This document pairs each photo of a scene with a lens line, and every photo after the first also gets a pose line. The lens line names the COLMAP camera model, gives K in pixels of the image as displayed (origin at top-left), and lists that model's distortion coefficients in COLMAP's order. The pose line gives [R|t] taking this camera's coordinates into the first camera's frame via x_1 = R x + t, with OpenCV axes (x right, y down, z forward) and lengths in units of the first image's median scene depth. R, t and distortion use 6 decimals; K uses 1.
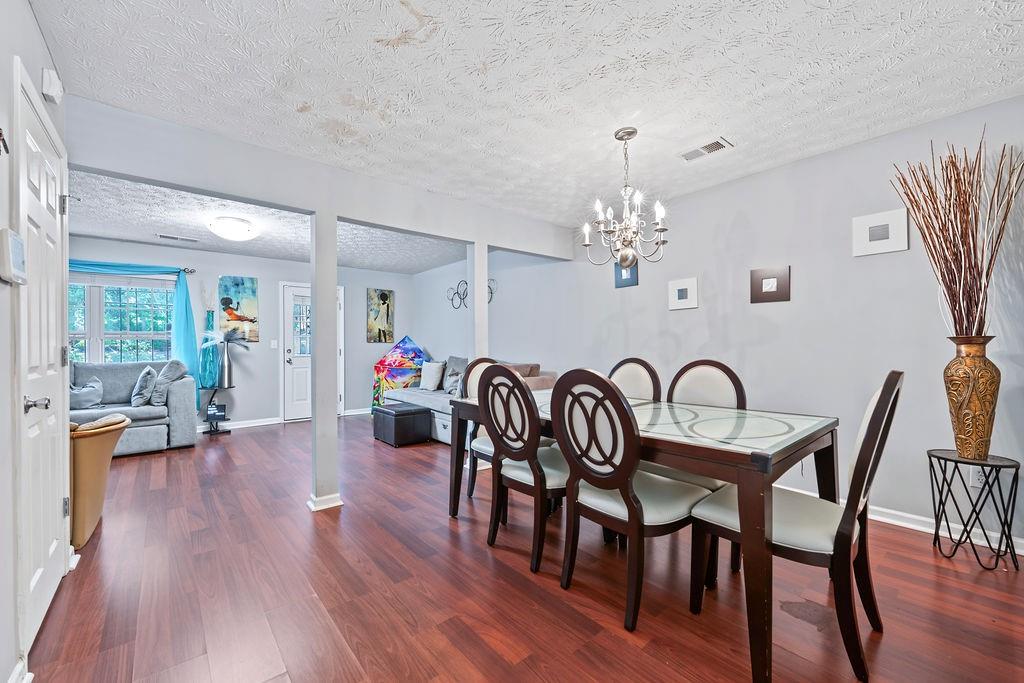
lens RADIAL K [[404.8, 0, 508.2], [0, 404.8, 347.3], [0, 0, 1]] dist [0.002091, -0.000072]
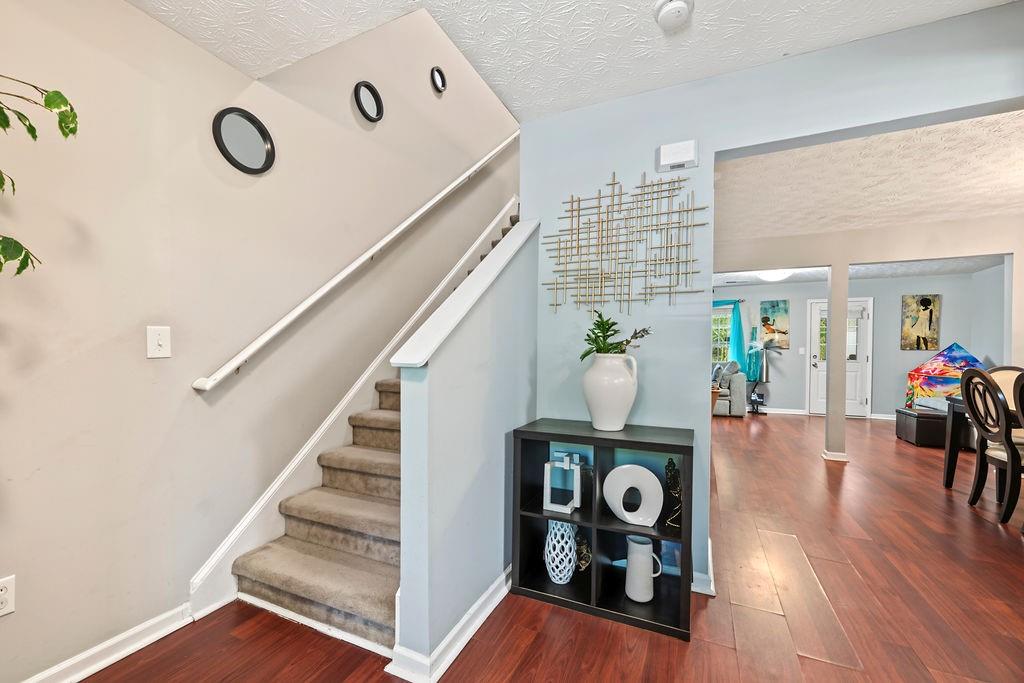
lens RADIAL K [[404.8, 0, 509.6], [0, 404.8, 354.5], [0, 0, 1]] dist [0.002091, -0.000072]
pose [[0.407463, 0.016083, -0.913080, 0.219510], [-0.012979, 0.999846, 0.011819, 0.000033], [0.913130, 0.007035, 0.407609, -0.371280]]
